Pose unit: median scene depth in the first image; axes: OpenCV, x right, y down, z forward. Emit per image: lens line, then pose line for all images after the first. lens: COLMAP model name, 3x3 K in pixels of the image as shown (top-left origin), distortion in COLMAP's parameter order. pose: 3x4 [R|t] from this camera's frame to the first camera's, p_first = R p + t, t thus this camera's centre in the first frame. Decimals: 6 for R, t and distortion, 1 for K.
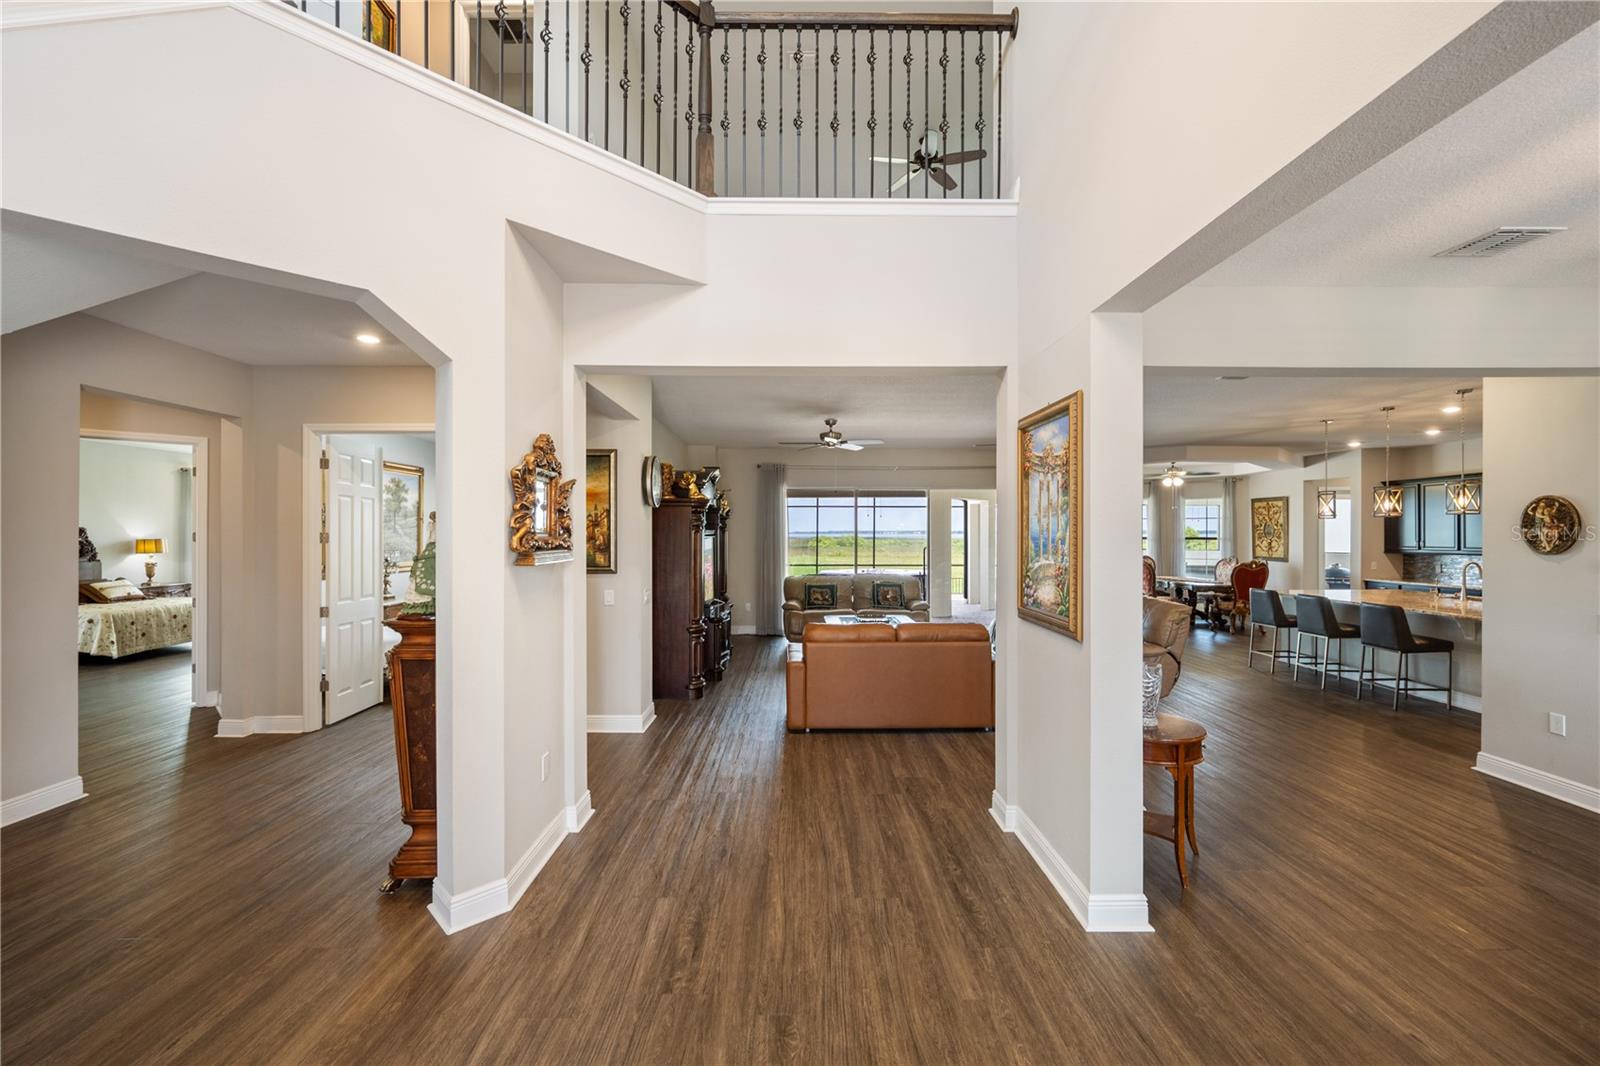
lens RADIAL K [[676.4, 0, 799.4], [0, 676.4, 534.2], [0, 0, 1]] dist [0.000510, 0.000079]
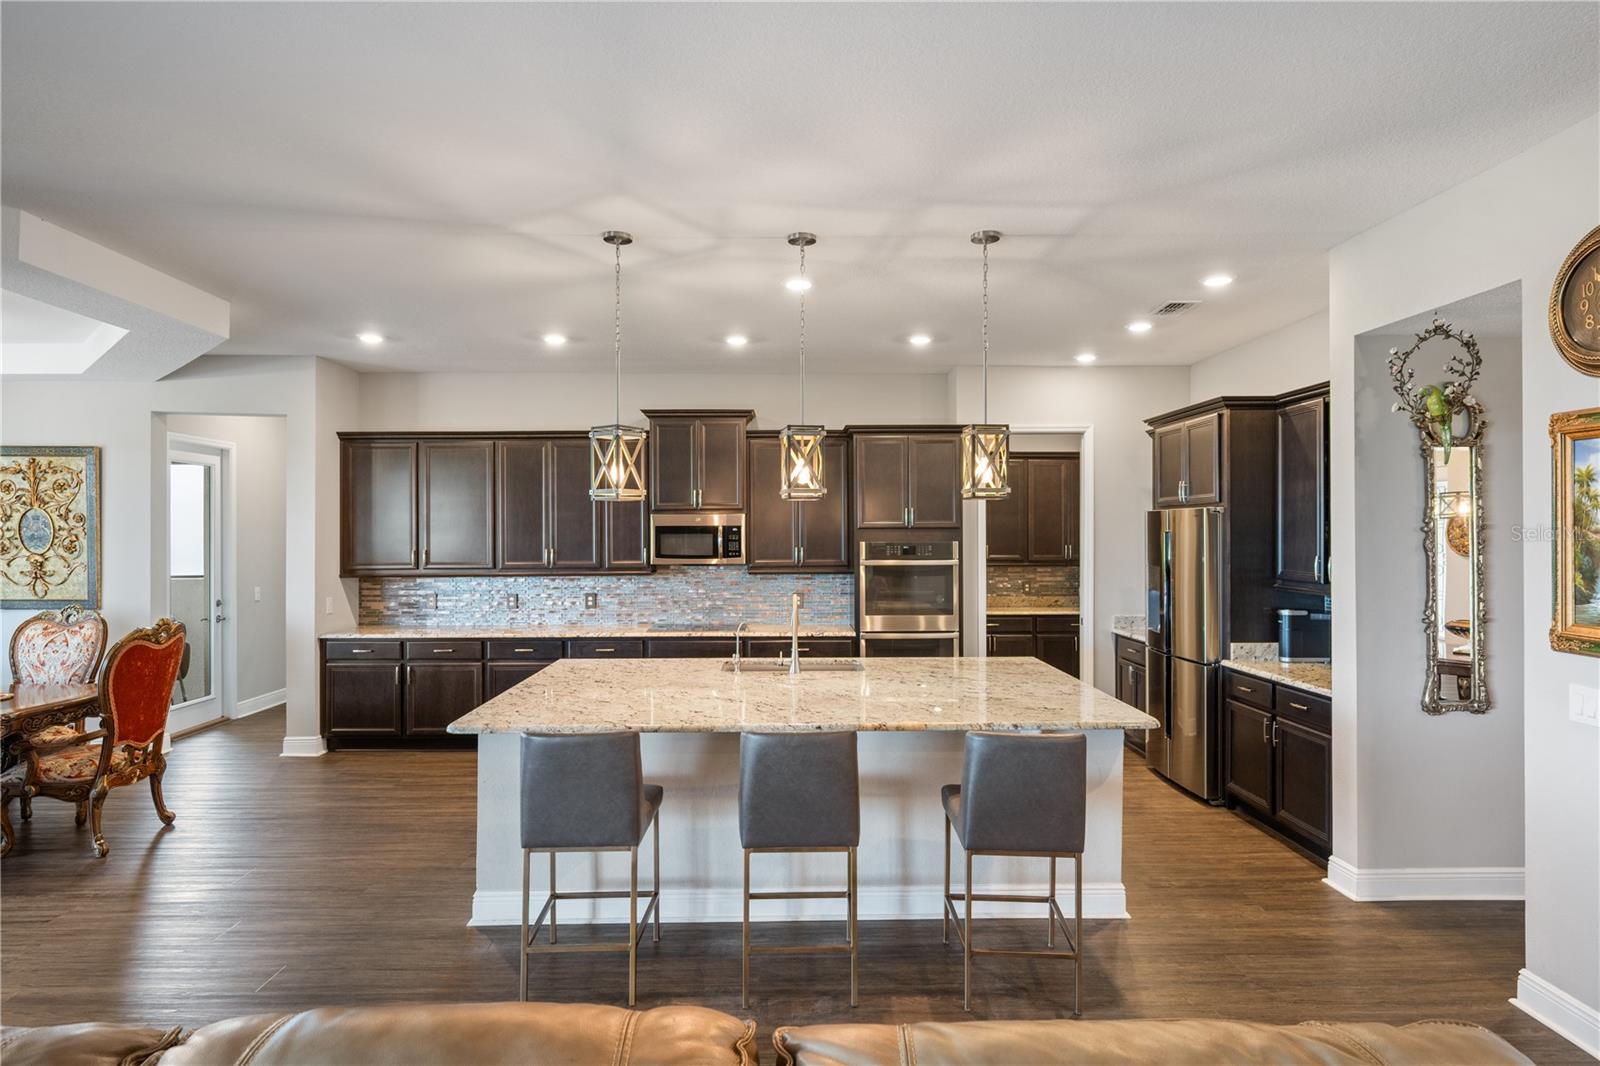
lens RADIAL K [[874.7, 0, 786.4], [0, 874.7, 525.8], [0, 0, 1]] dist [0.002061, -0.003376]
pose [[-0.002704, 0.006618, 0.999974, 0.227318], [0.002465, 0.999975, -0.006611, -0.004782], [-0.999993, 0.002448, -0.002721, 0.678212]]
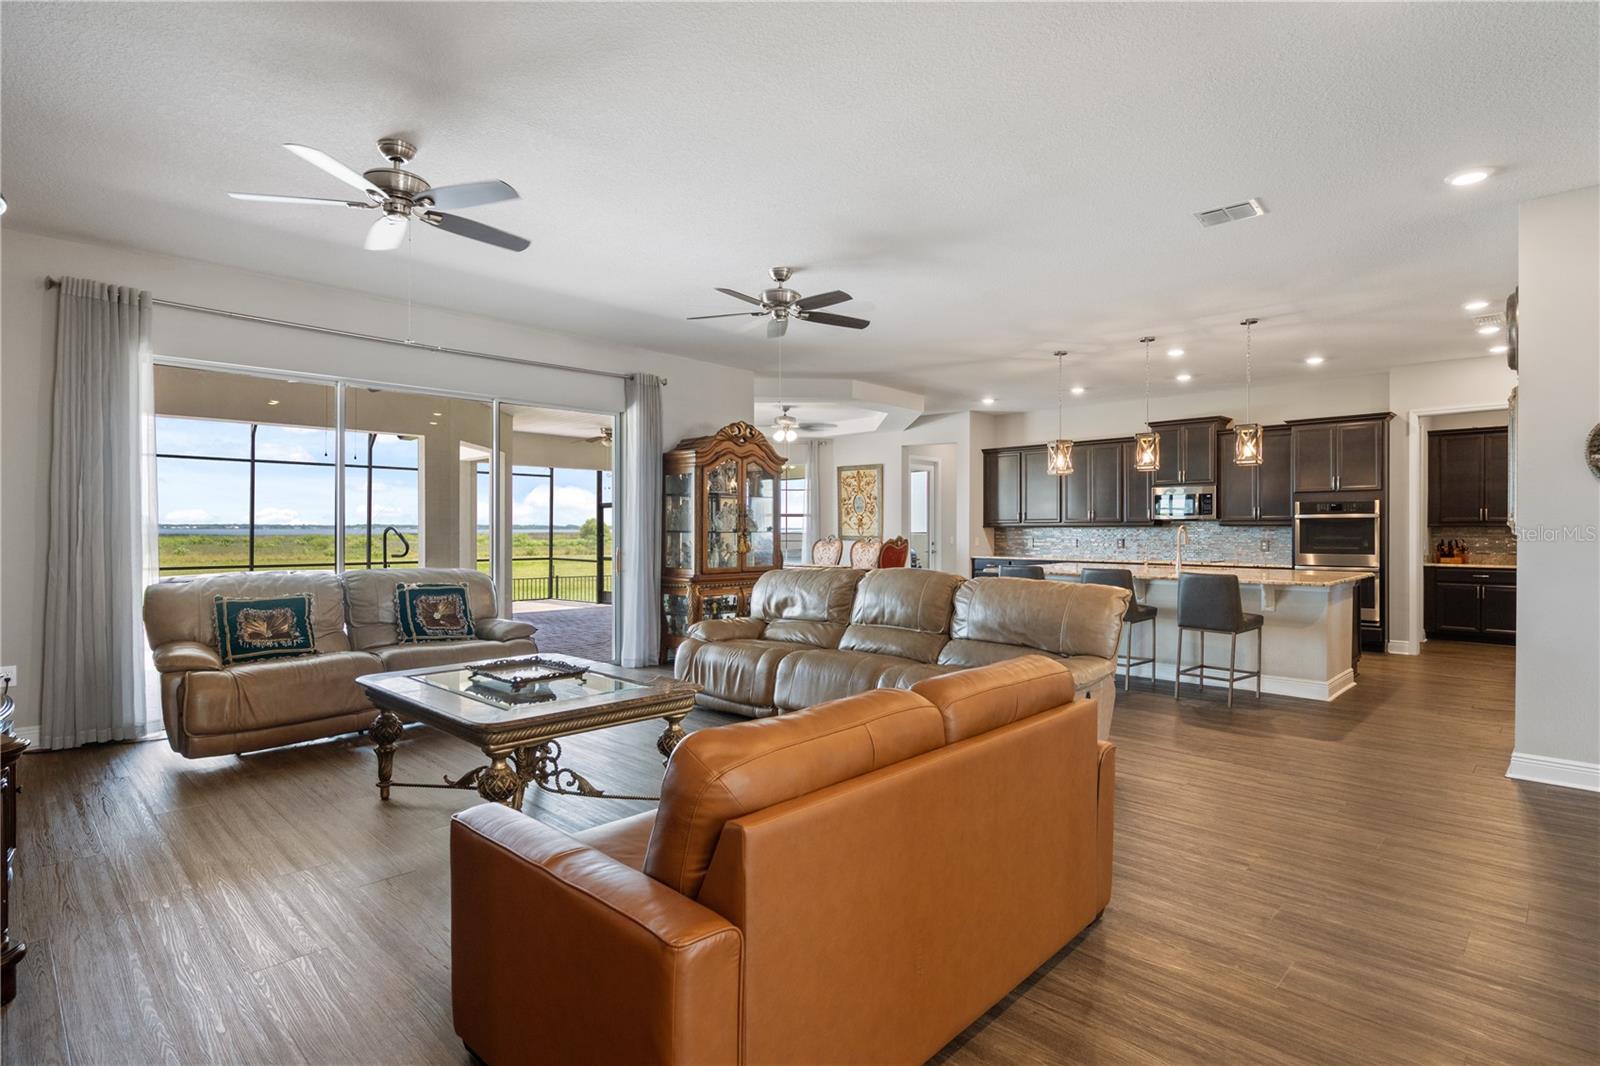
lens RADIAL K [[805.6, 0, 804.4], [0, 805.6, 526.8], [0, 0, 1]] dist [0.001858, 0.000154]
pose [[0.705497, 0.002853, 0.708707, -0.079916], [-0.000908, 0.999995, -0.003121, 0.030611], [-0.708712, 0.001558, 0.705496, 0.402814]]
